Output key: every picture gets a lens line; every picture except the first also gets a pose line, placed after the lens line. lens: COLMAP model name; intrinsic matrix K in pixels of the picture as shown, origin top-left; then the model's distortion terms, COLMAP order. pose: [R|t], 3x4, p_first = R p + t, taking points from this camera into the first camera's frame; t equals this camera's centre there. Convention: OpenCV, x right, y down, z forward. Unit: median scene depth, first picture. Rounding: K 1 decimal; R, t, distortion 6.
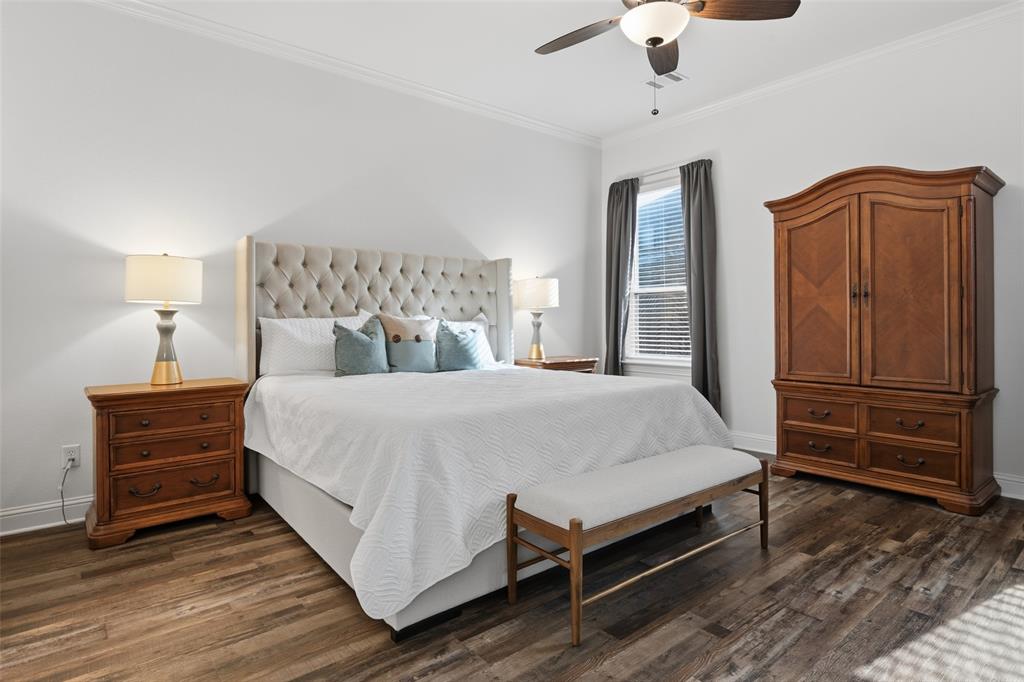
lens RADIAL K [[550.8, 0, 510.3], [0, 550.8, 322.5], [0, 0, 1]] dist [-0.002922, -0.000670]
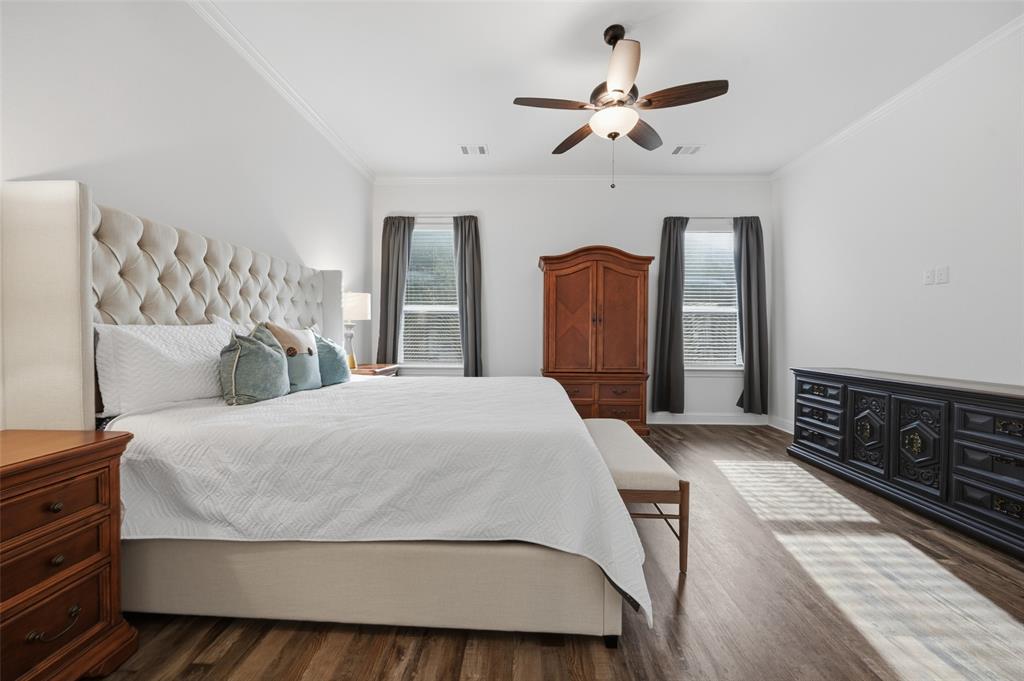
lens RADIAL K [[408.0, 0, 512.0], [0, 408.0, 340.5], [0, 0, 1]] dist [-0.003159, -0.000075]
pose [[0.656550, -0.003641, 0.754274, -0.451592], [-0.008048, 0.999898, 0.011832, 0.001346], [-0.754240, -0.013839, 0.656453, 0.331523]]
